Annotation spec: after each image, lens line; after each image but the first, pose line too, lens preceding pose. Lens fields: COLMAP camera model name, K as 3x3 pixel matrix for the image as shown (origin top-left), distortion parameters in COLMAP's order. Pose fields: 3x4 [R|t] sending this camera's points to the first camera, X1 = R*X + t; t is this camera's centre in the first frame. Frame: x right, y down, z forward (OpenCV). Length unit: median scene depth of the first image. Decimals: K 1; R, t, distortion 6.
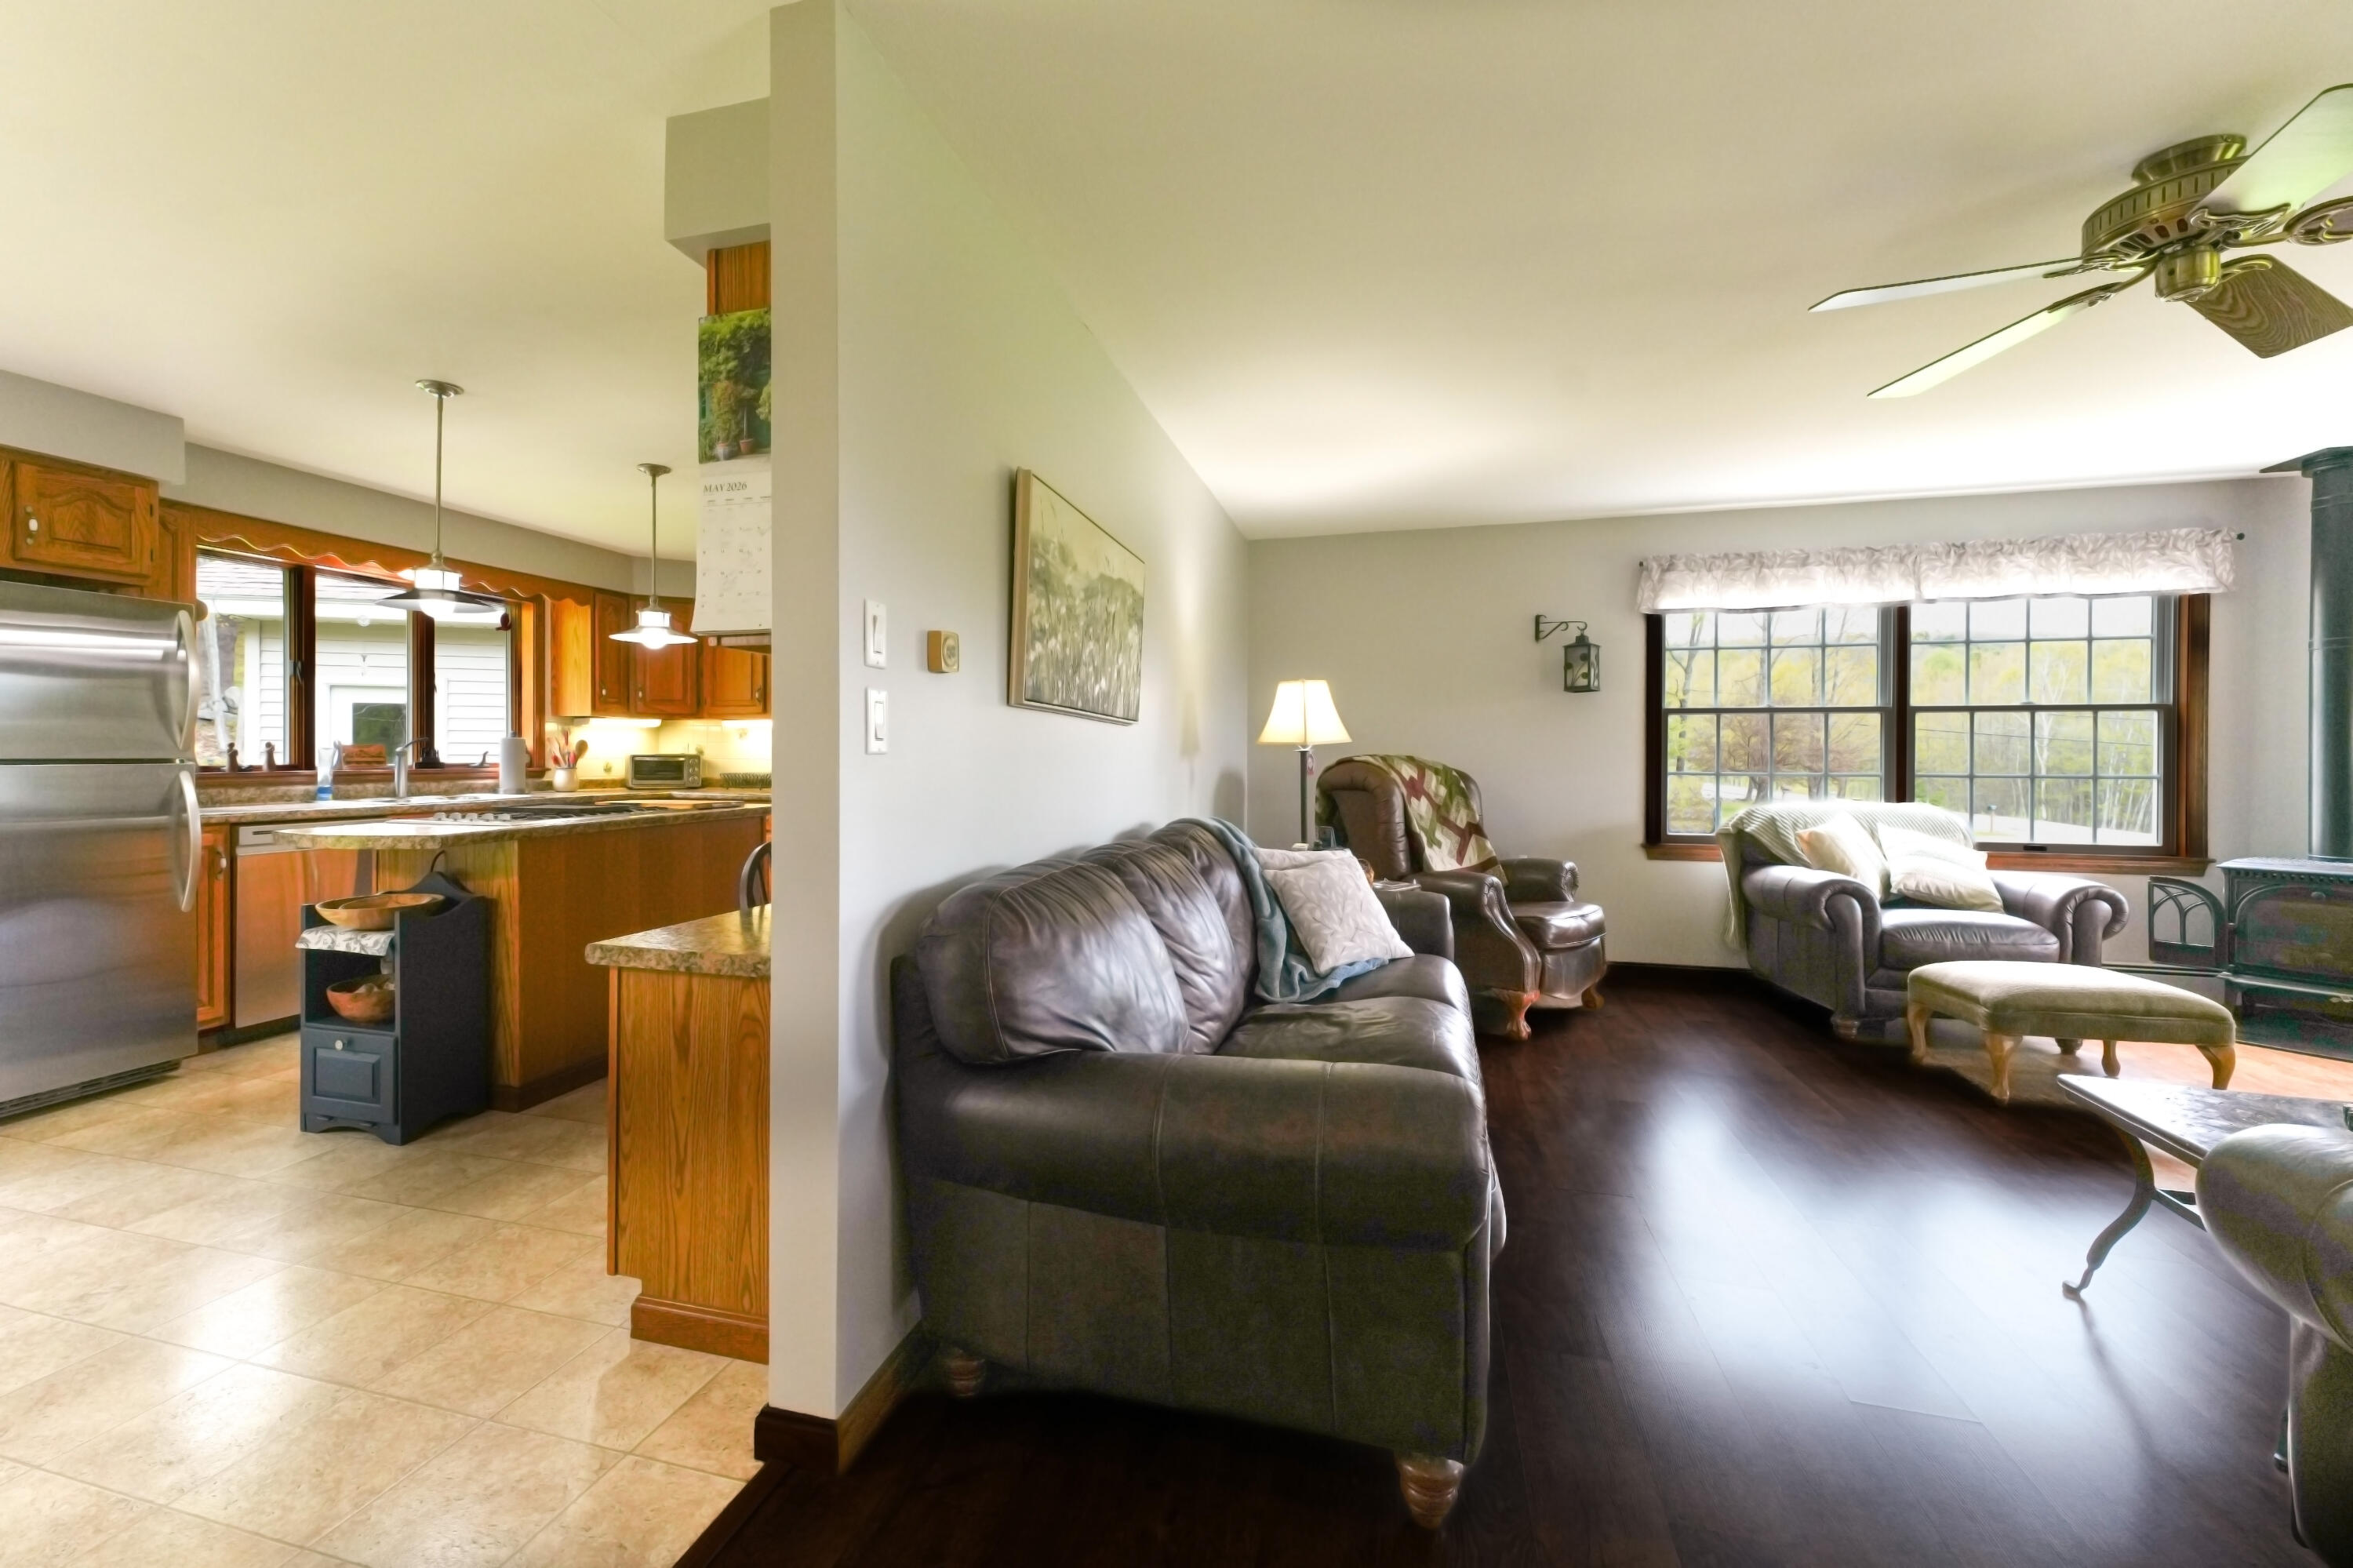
lens RADIAL K [[989.0, 0, 1104.1], [0, 989.0, 752.4], [0, 0, 1]] dist [0.003176, 0.000481]
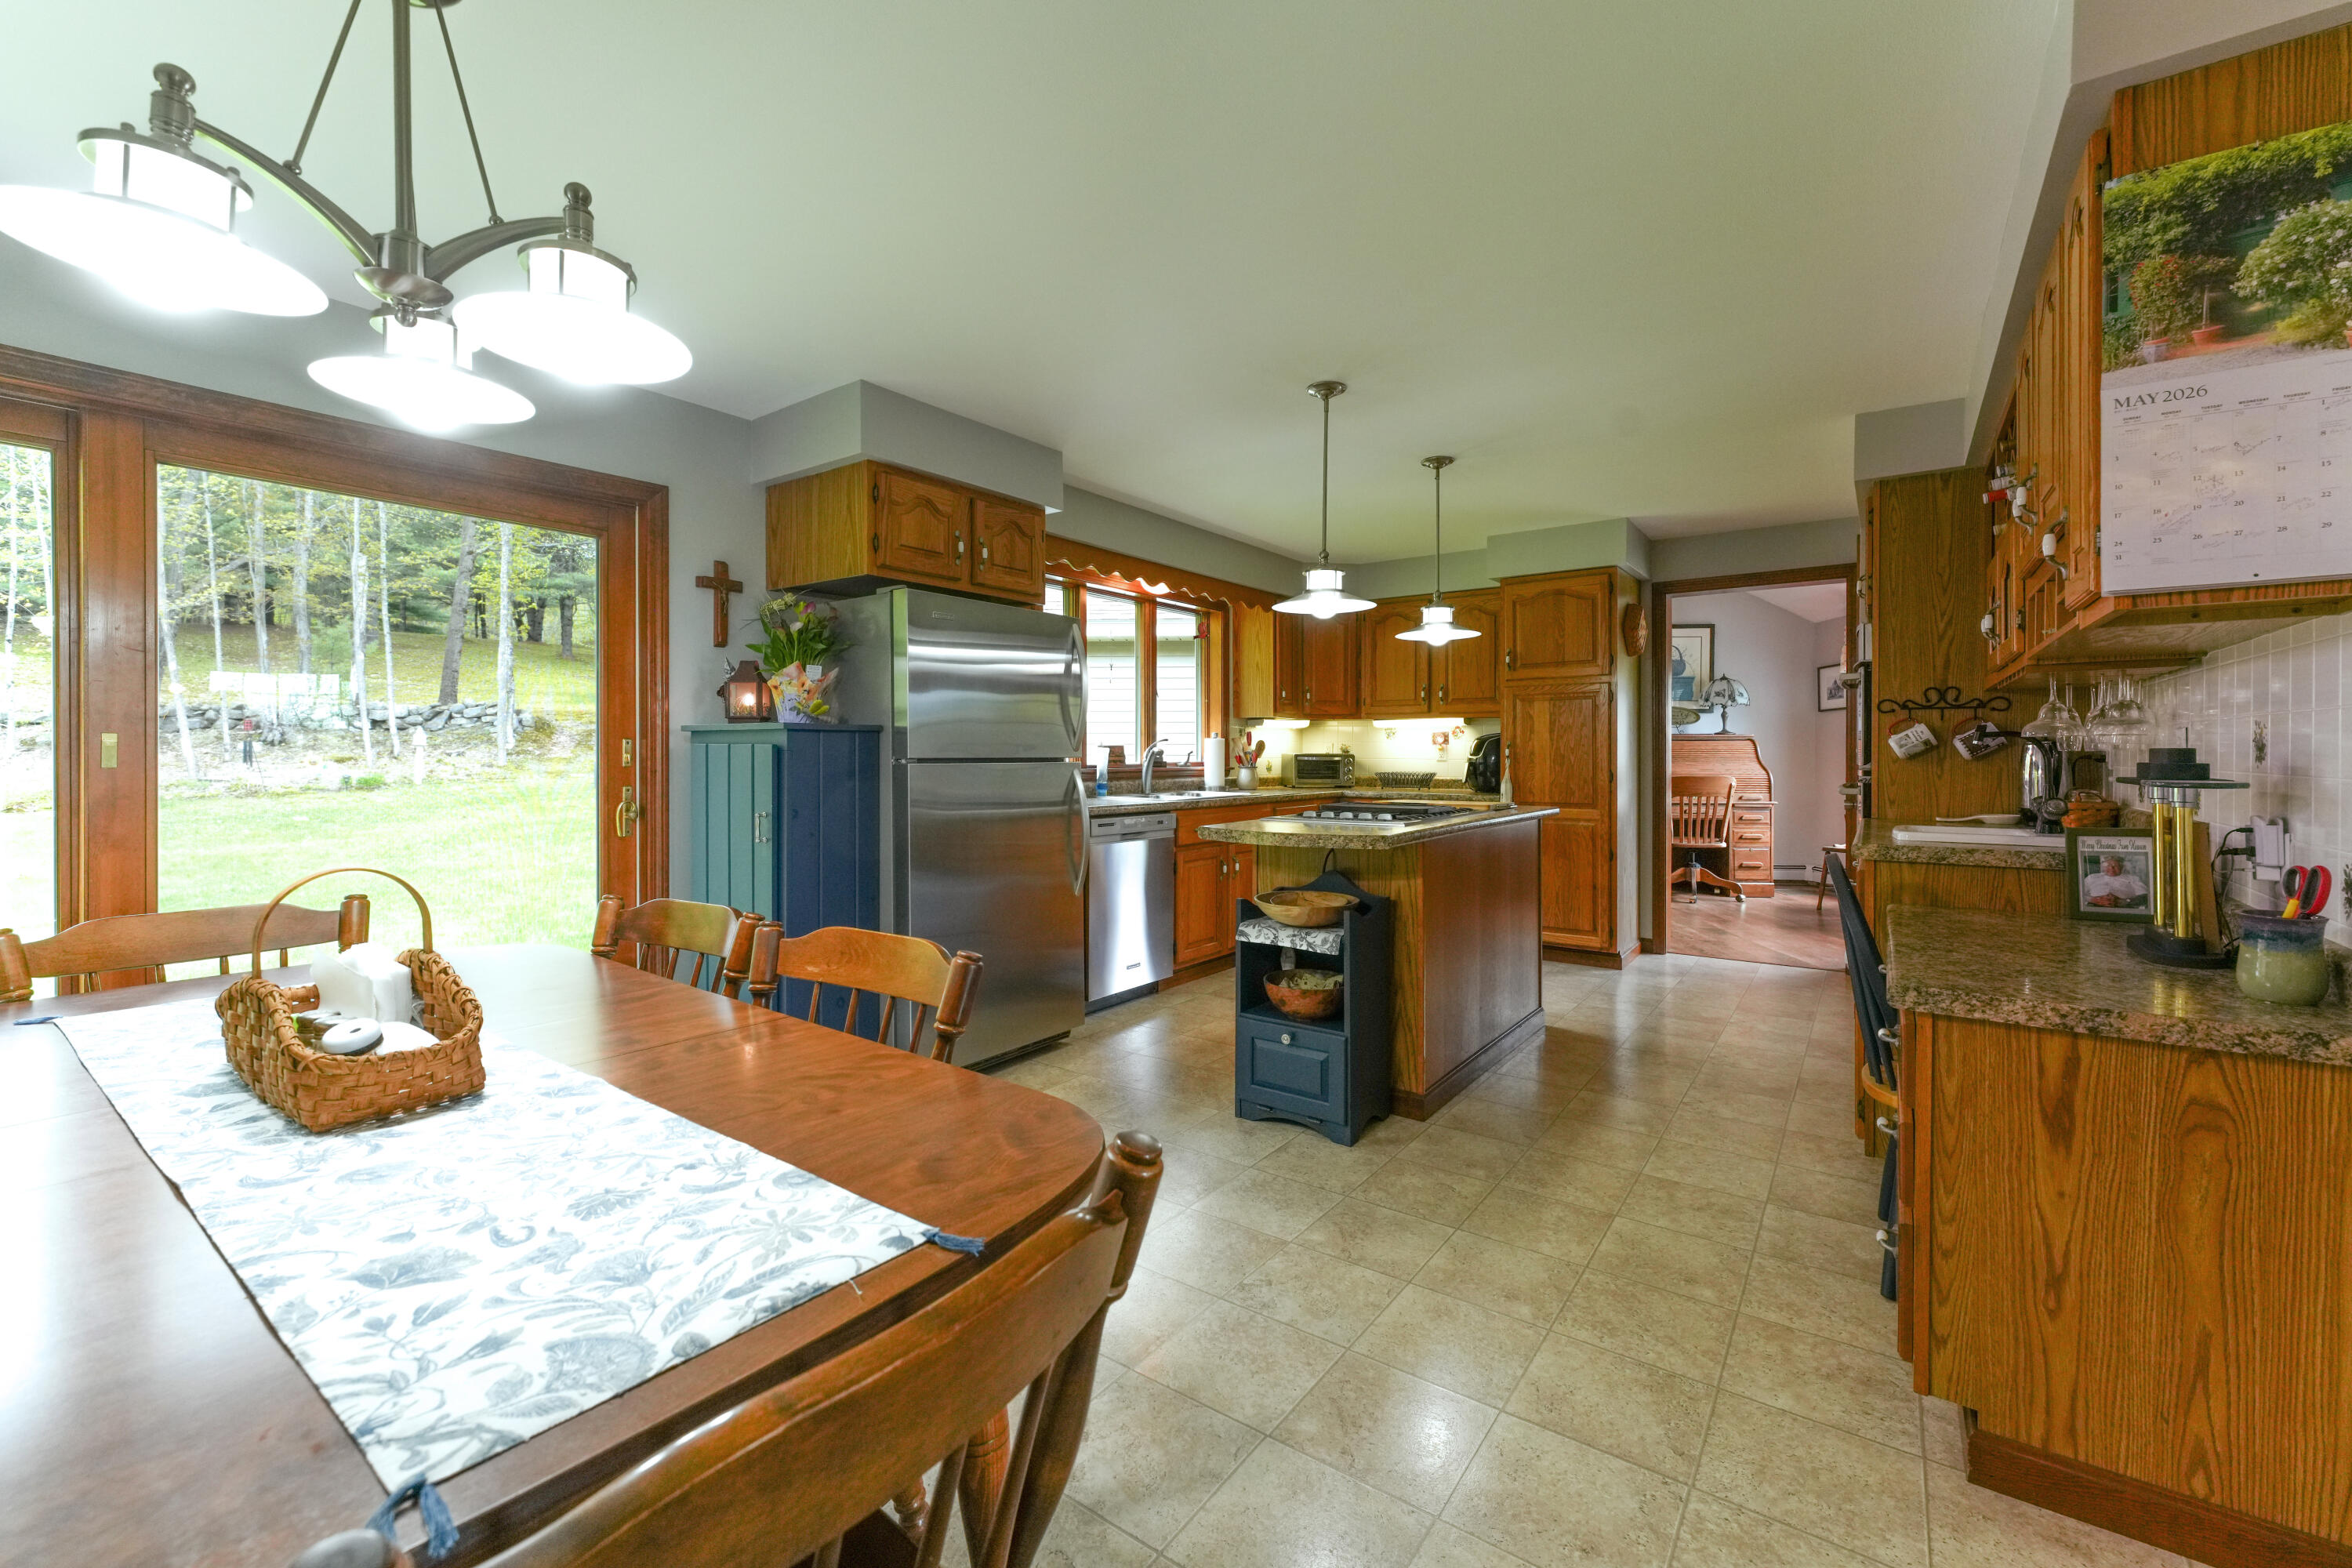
lens RADIAL K [[955.6, 0, 1207.2], [0, 955.6, 755.9], [0, 0, 1]] dist [0.004541, -0.000189]
pose [[0.946269, -0.000245, -0.323380, -0.380241], [0.001290, 0.999995, 0.003015, 0.001054], [0.323377, -0.003270, 0.946264, 0.032755]]
